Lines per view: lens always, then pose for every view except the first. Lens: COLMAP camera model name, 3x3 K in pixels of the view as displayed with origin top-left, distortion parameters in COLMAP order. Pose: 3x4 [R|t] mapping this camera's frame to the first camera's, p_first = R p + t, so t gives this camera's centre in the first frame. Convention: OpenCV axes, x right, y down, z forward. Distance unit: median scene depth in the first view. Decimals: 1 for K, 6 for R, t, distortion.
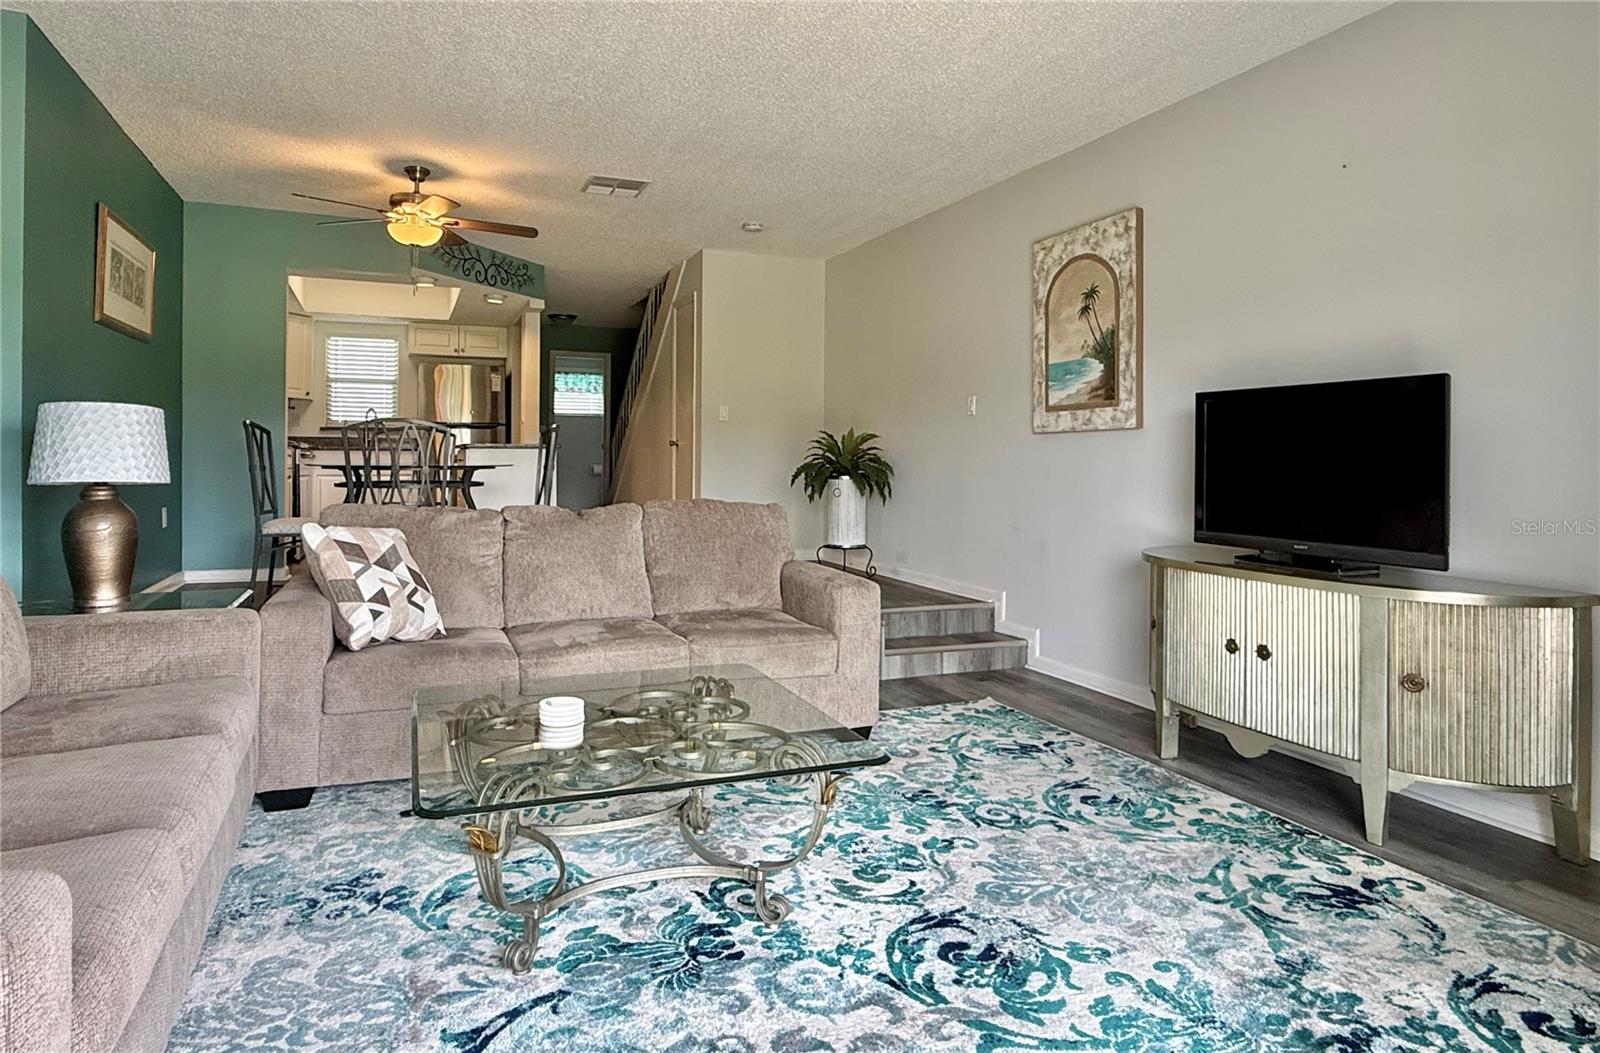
lens RADIAL K [[936.5, 0, 800.0], [0, 936.5, 526.5], [0, 0, 1]] dist [-0.002814, -0.001826]
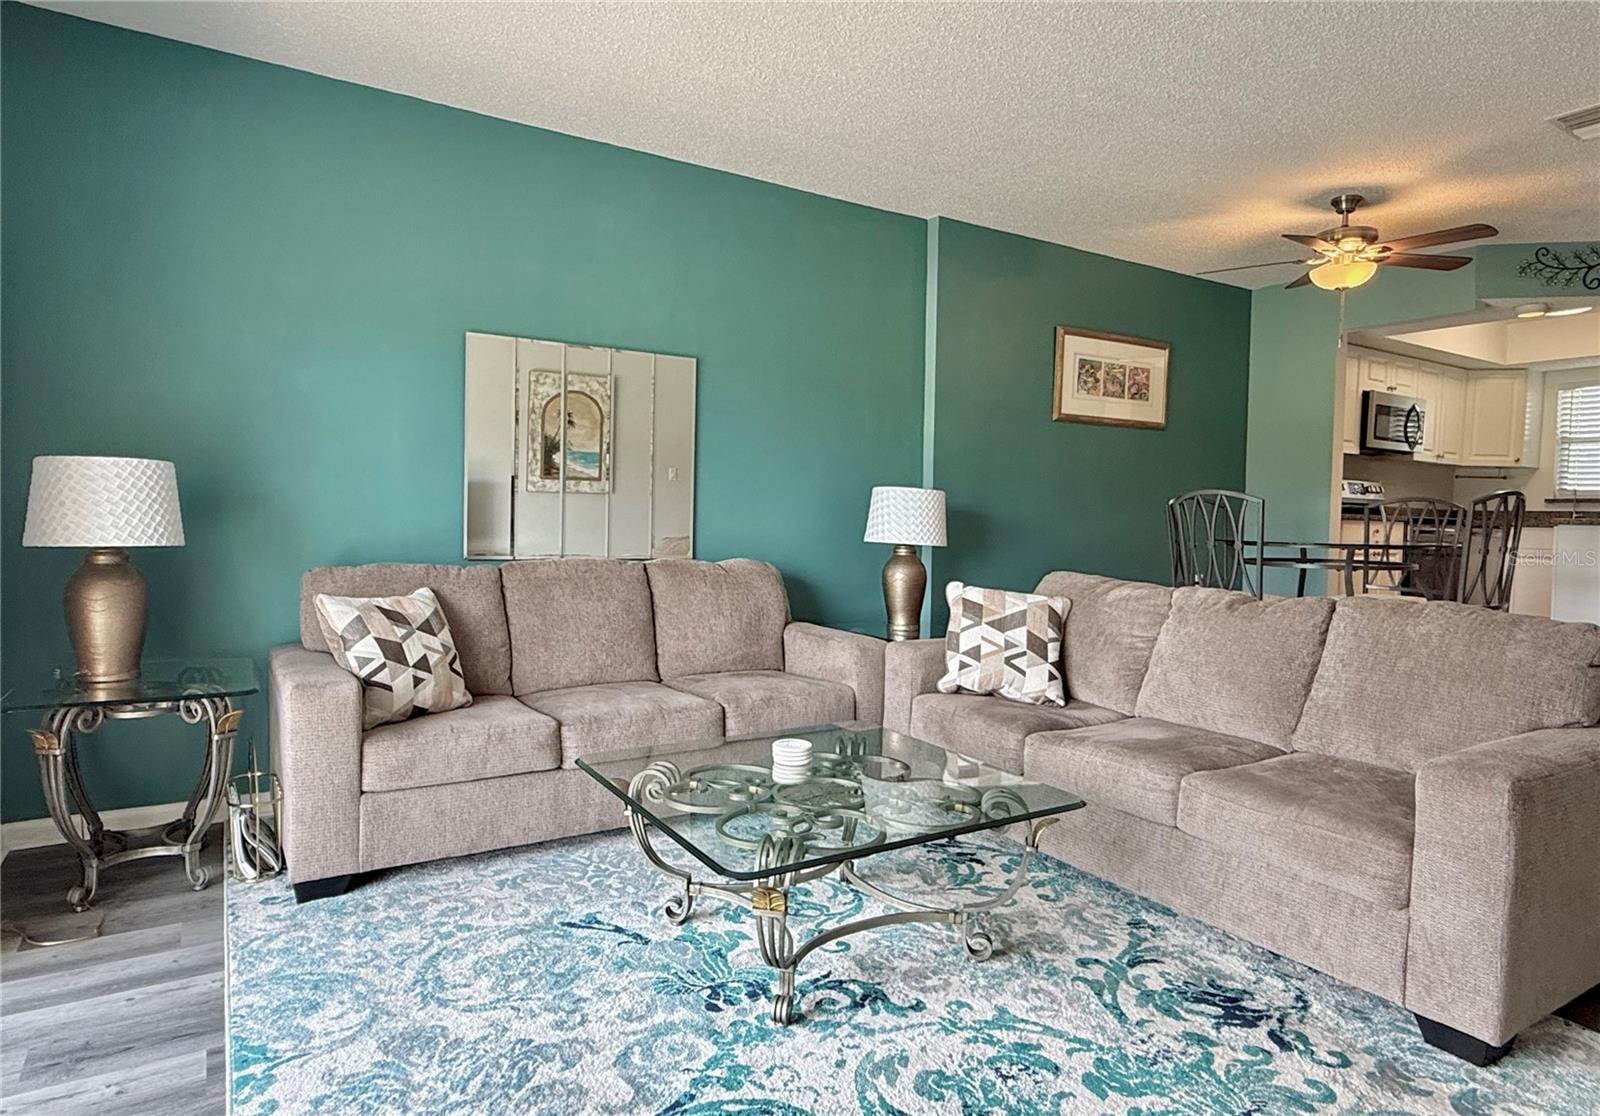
lens RADIAL K [[938.5, 0, 796.3], [0, 938.5, 628.0], [0, 0, 1]] dist [0.000473, 0.000333]
pose [[0.152689, 0.118289, -0.981170, 0.771201], [-0.092503, 0.990163, 0.104978, -0.065055], [0.983936, 0.074732, 0.162129, 0.745932]]
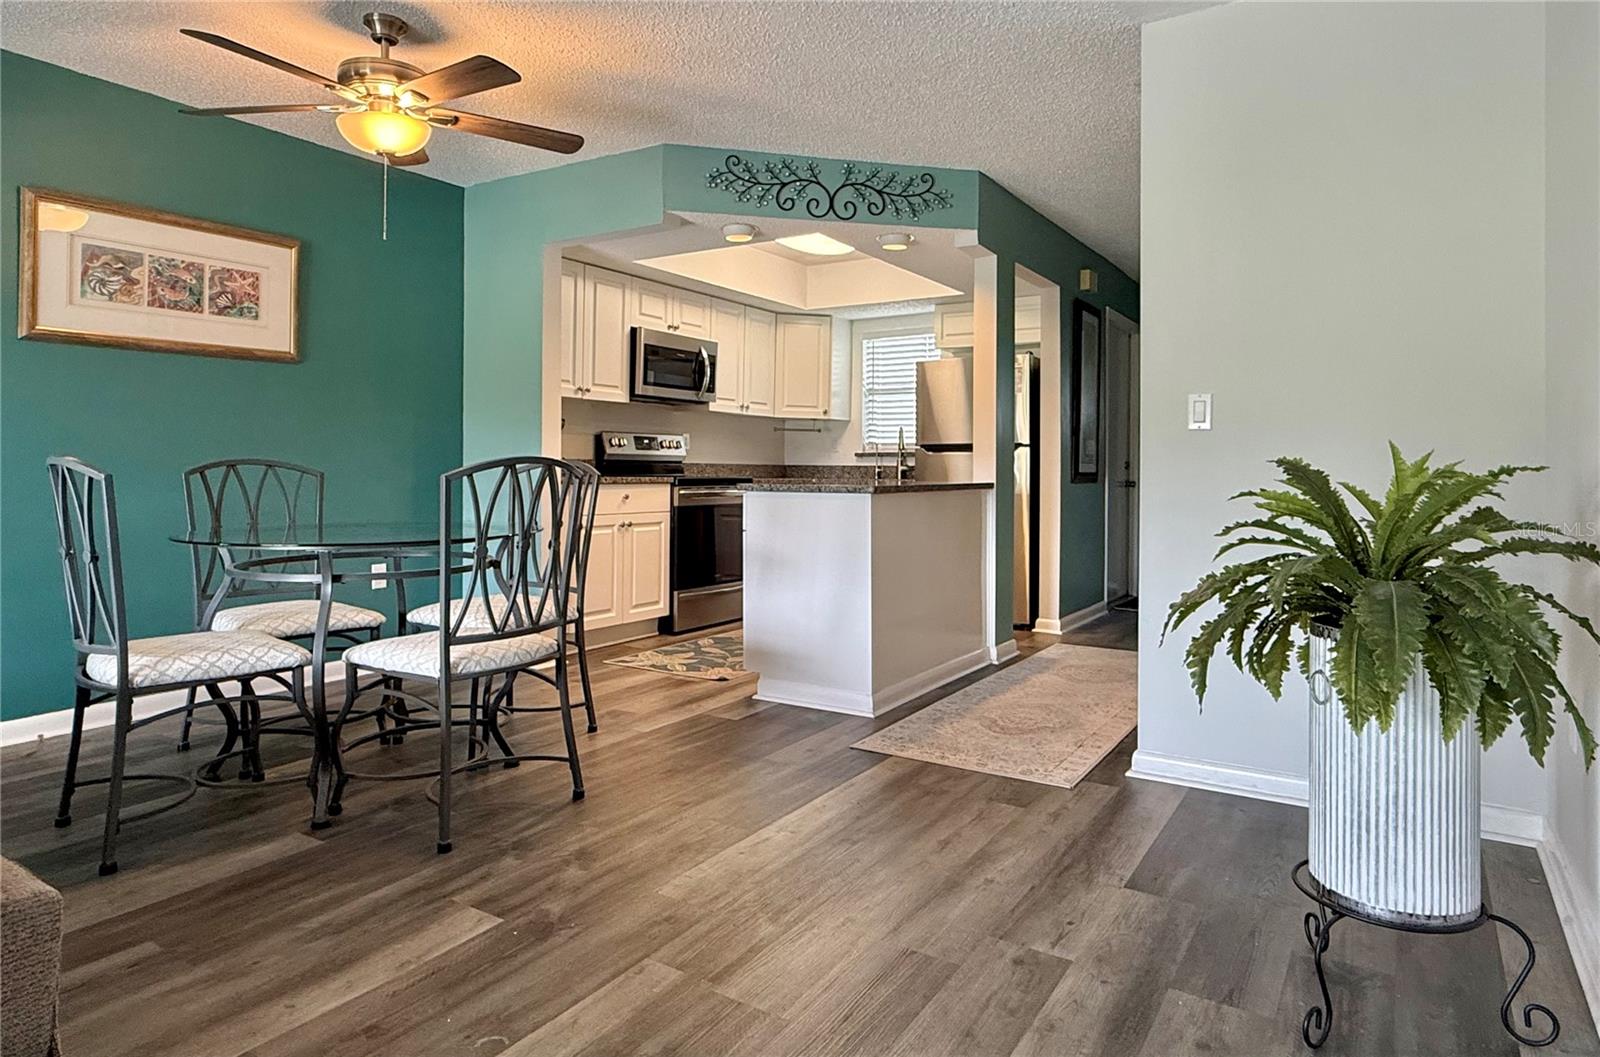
lens RADIAL K [[936.5, 0, 800.0], [0, 936.5, 528.5], [0, 0, 1]] dist [-0.002814, -0.001826]
pose [[0.561553, 0.053717, -0.825695, 0.433757], [-0.065256, 0.997657, 0.020524, -0.185250], [0.824864, 0.042357, 0.563743, 1.714074]]
